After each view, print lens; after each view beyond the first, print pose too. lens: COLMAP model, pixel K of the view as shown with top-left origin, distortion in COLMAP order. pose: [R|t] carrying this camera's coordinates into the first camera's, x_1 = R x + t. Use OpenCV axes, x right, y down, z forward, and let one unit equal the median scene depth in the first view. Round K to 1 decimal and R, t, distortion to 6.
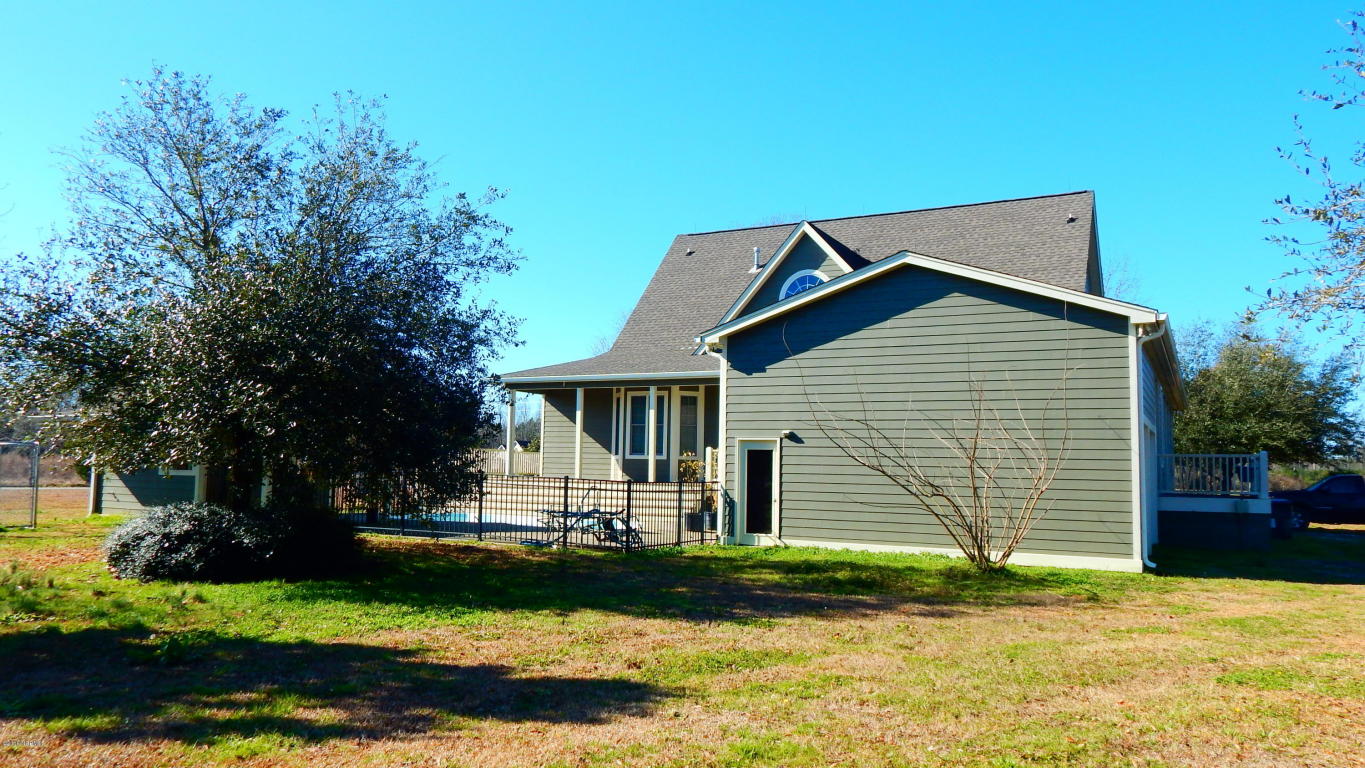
lens RADIAL K [[987.5, 0, 682.5], [0, 987.5, 384.0], [0, 0, 1]] dist [-0.005222, 0.000996]
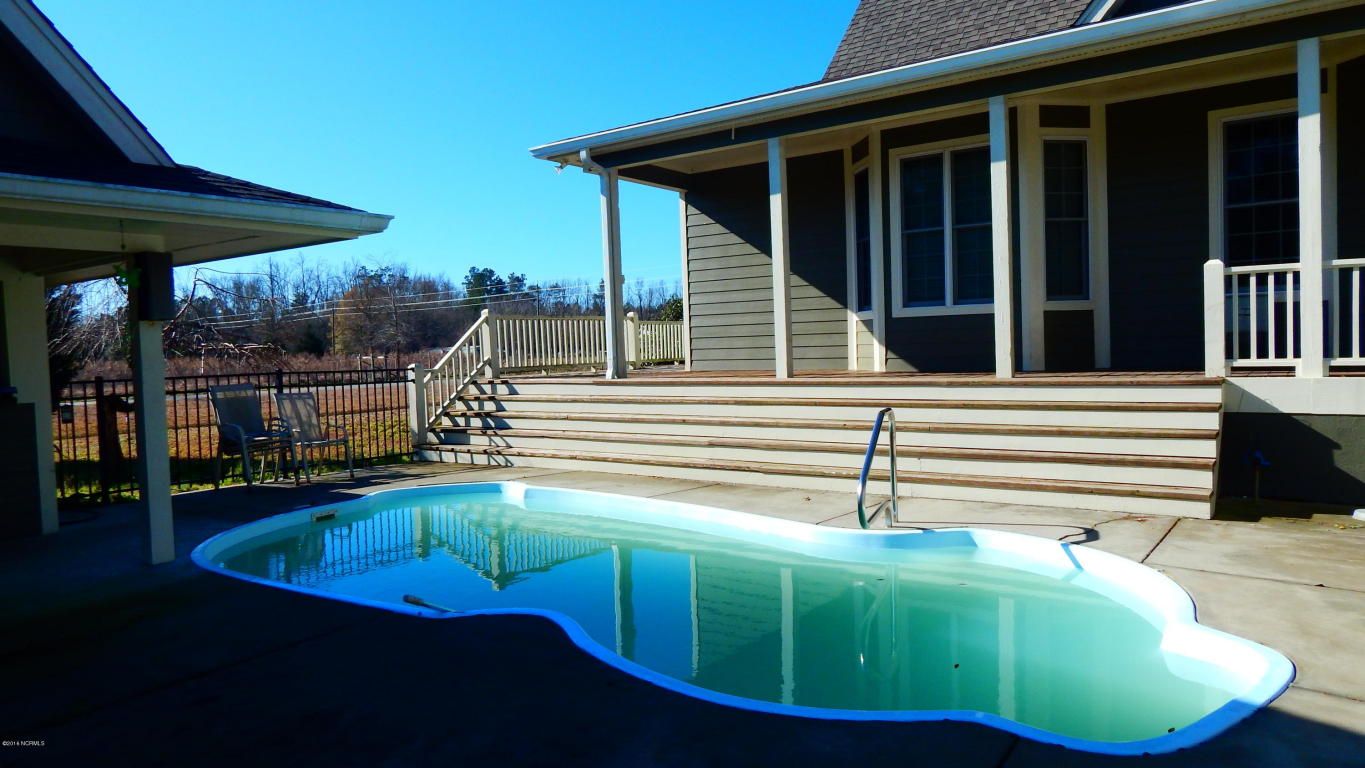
lens RADIAL K [[893.9, 0, 682.5], [0, 893.9, 384.0], [0, 0, 1]] dist [-0.008975, -0.002705]
pose [[0.988647, -0.040706, -0.144638, -0.090616], [0.059097, 0.990367, 0.125220, 0.051591], [0.138147, -0.132346, 0.981529, 0.622751]]
